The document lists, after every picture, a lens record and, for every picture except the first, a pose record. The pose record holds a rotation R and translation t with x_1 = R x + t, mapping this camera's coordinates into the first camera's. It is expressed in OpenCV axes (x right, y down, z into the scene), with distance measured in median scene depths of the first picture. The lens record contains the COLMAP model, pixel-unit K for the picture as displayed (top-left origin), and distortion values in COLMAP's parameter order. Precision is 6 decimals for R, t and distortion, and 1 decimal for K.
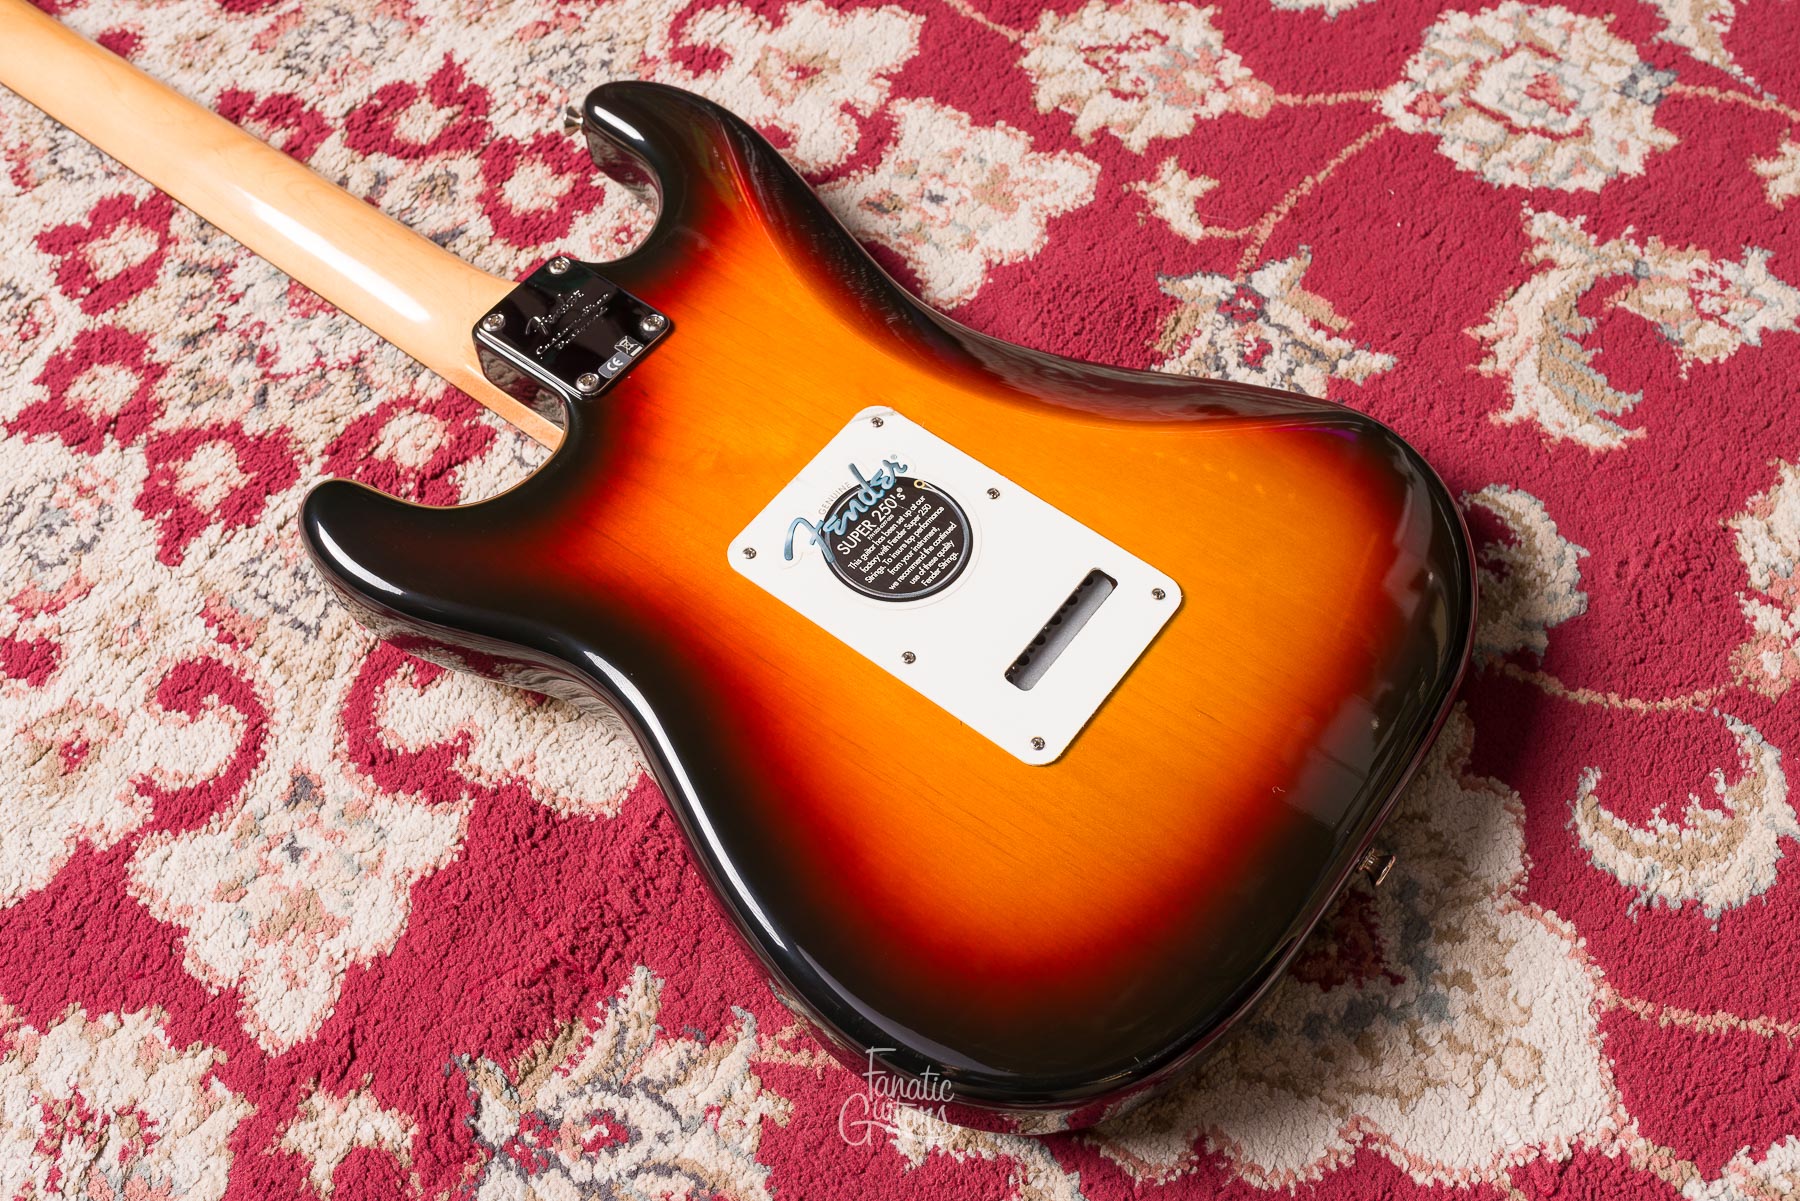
lens RADIAL K [[1793.8, 0, 907.4], [0, 1793.8, 584.2], [0, 0, 1]] dist [0.001893, 0.000000]
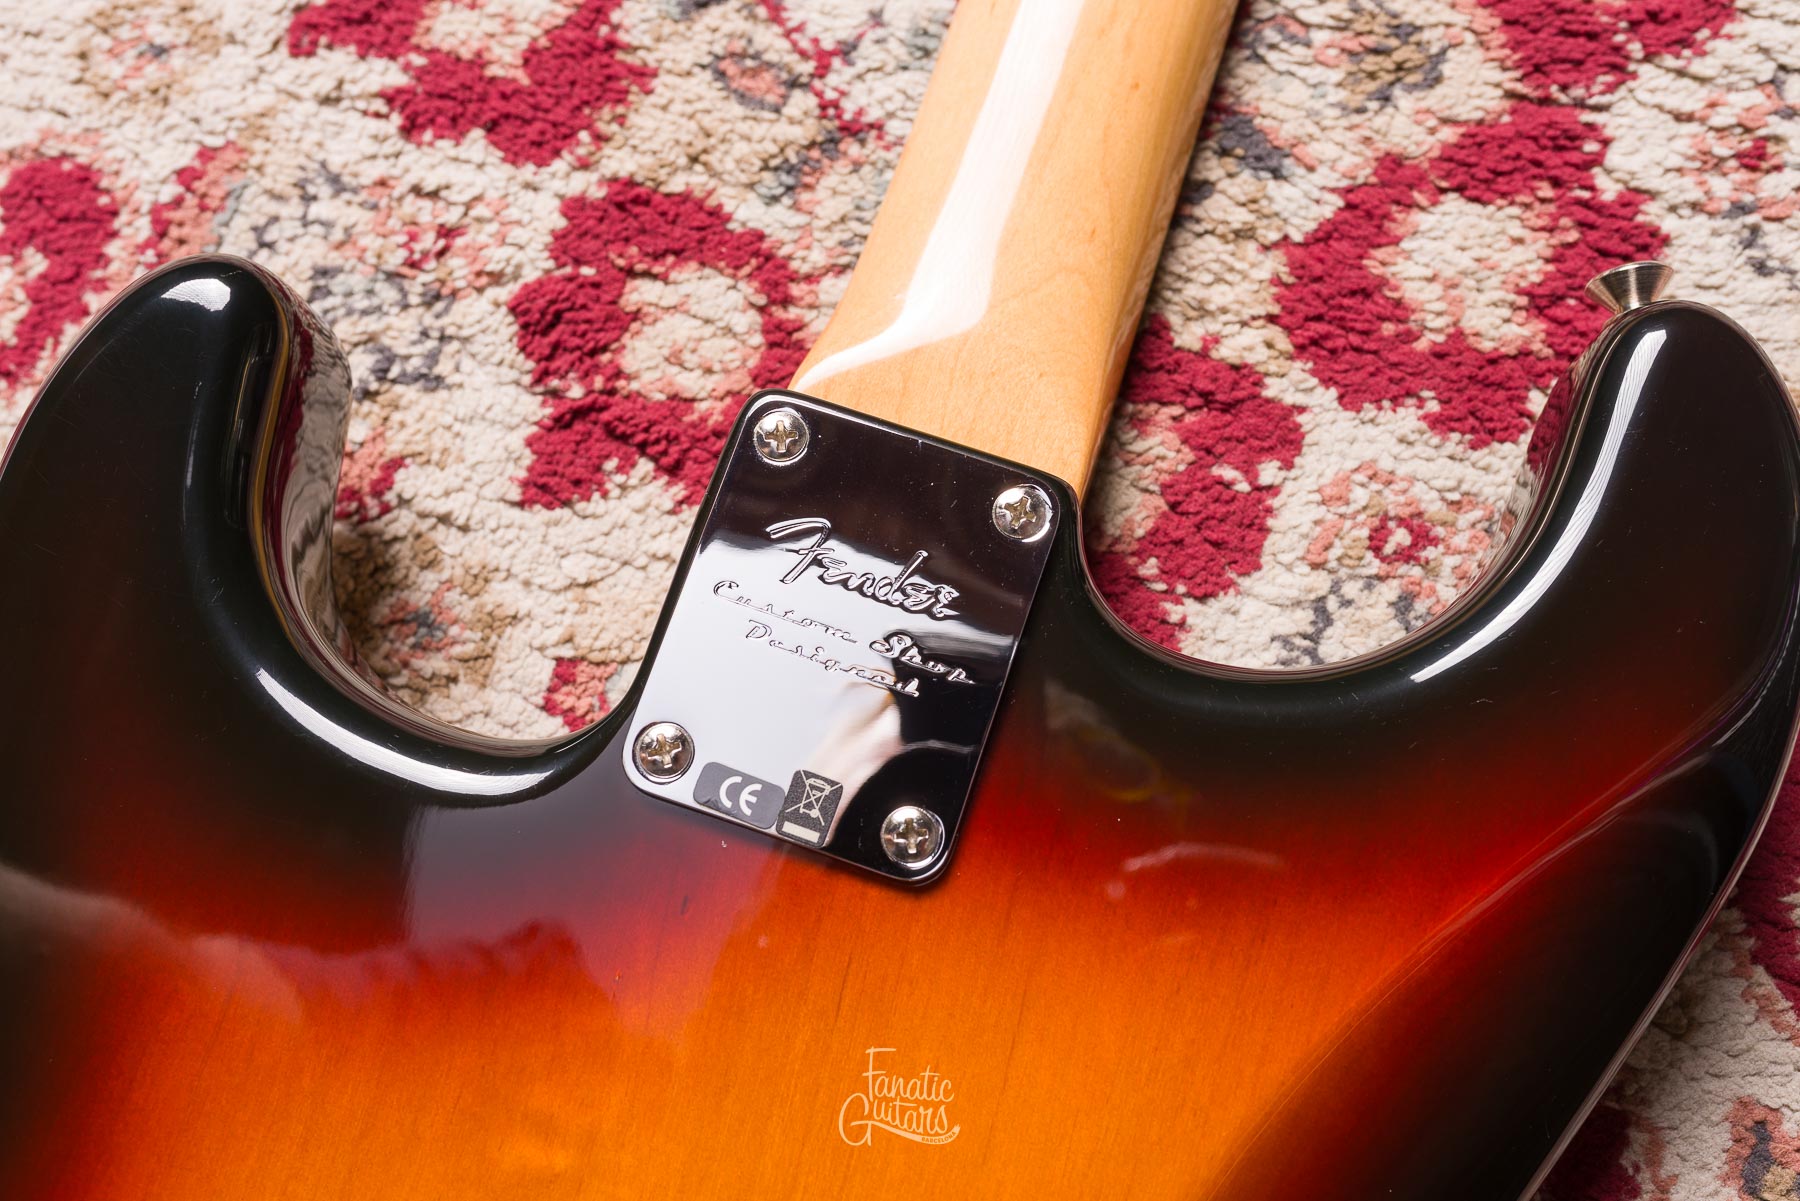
lens RADIAL K [[1793.8, 0, 895.8], [0, 1793.8, 612.8], [0, 0, 1]] dist [0.001893, 0.000000]
pose [[0.312174, 0.924991, -0.216655, -0.096280], [-0.774446, 0.379862, 0.505904, -0.312050], [0.550256, 0.009857, 0.834938, 0.635078]]
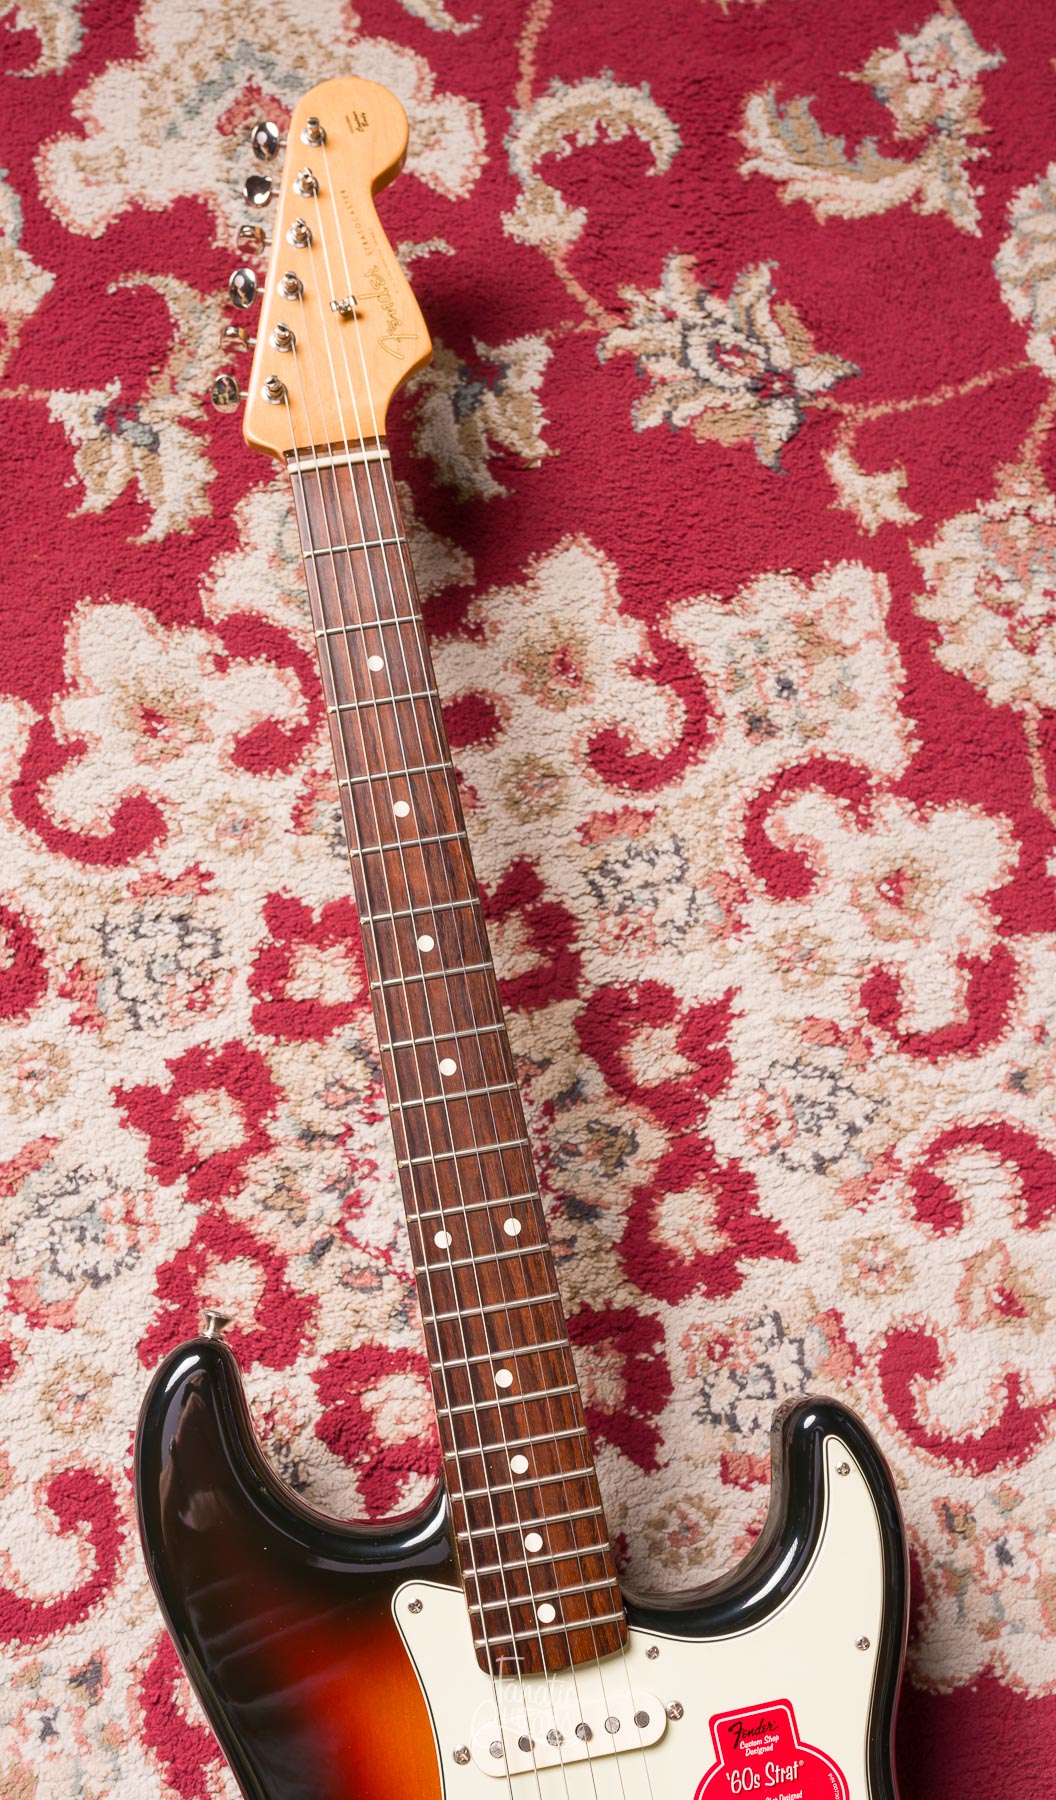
lens RADIAL K [[1852.2, 0, 422.5], [0, 1852.2, 852.5], [0, 0, 1]] dist [-0.000241, 0.000000]
pose [[0.726525, 0.680884, -0.092509, -0.369998], [-0.627313, 0.712174, 0.315100, -0.606130], [0.280429, -0.170896, 0.944539, 0.095672]]
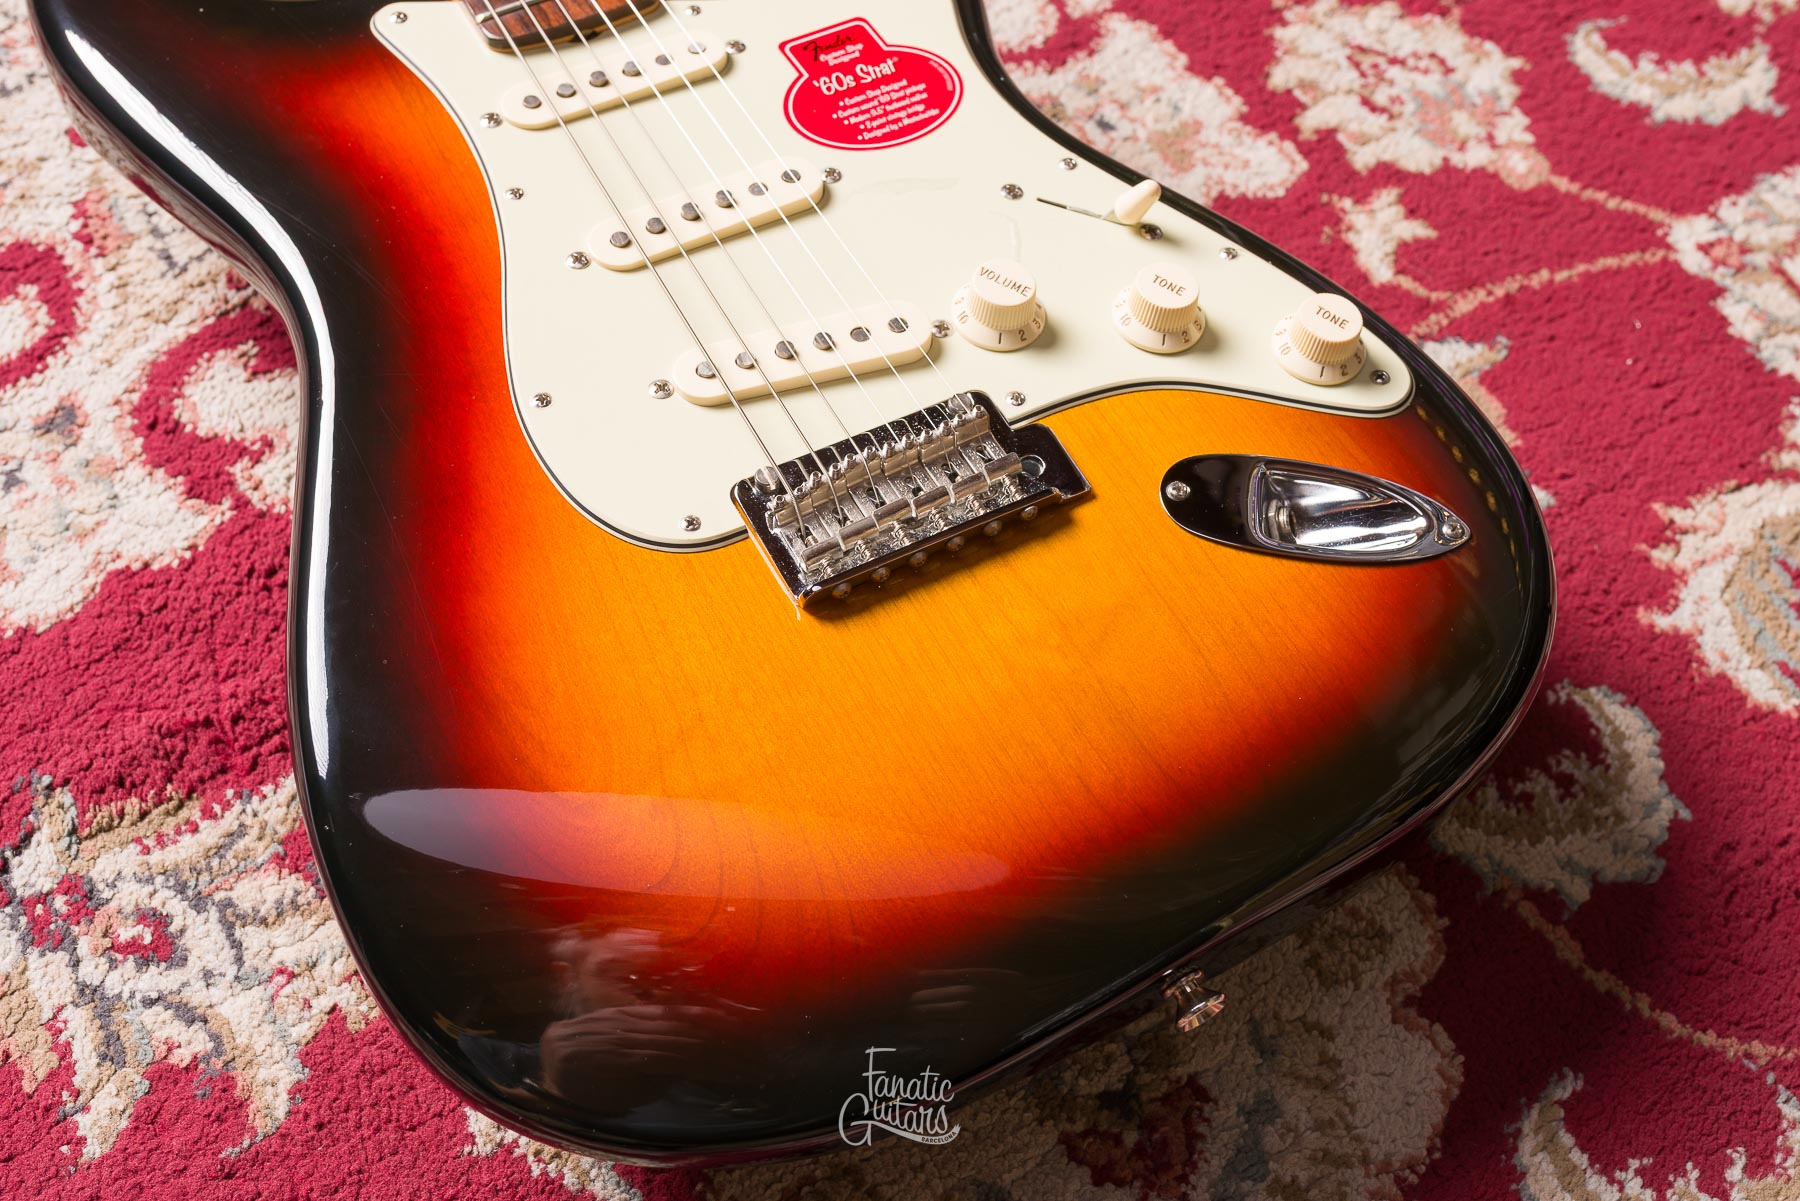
lens RADIAL K [[1793.8, 0, 906.0], [0, 1793.8, 601.0], [0, 0, 1]] dist [0.001893, 0.000000]
pose [[0.908585, 0.399217, -0.122874, 0.126975], [-0.406646, 0.912629, -0.041792, 0.058334], [0.095454, 0.087938, 0.991542, 0.203073]]
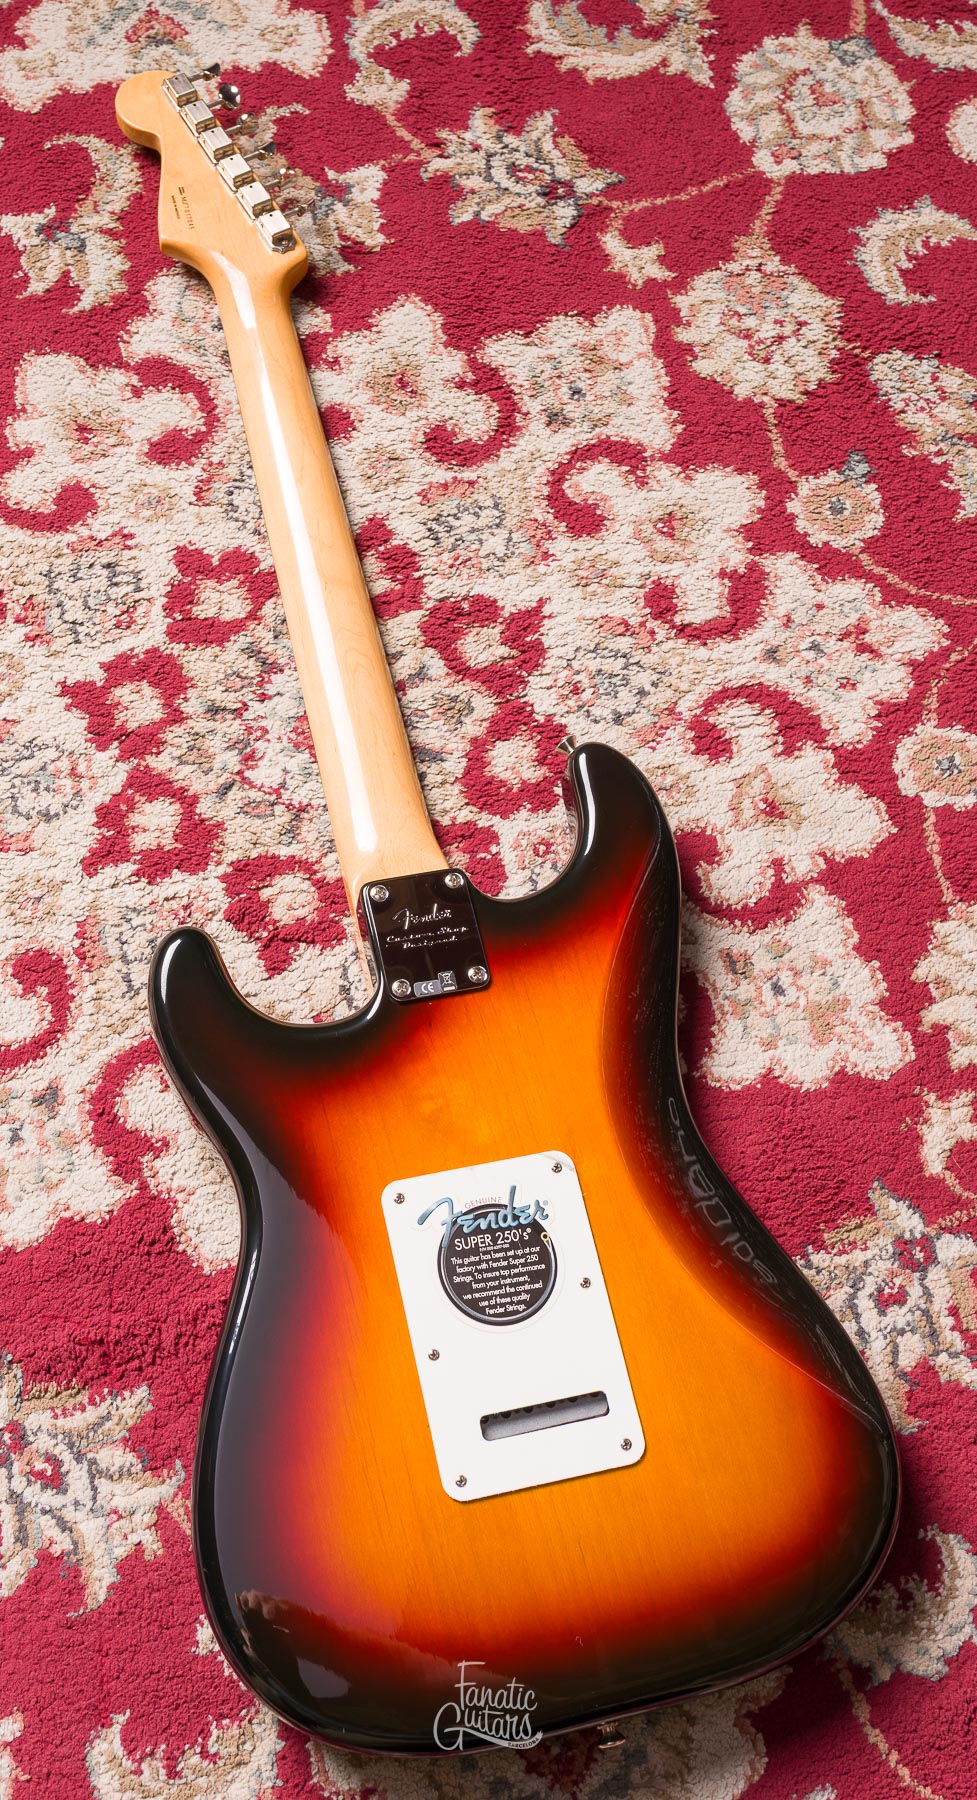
lens RADIAL K [[1996.8, 0, 405.2], [0, 1996.8, 848.2], [0, 0, 1]] dist [-0.004599, 0.000000]
pose [[0.759271, 0.617108, -0.206603, 0.045175], [-0.589262, 0.786671, 0.184173, -0.396543], [0.276183, -0.018094, 0.960935, -0.292471]]
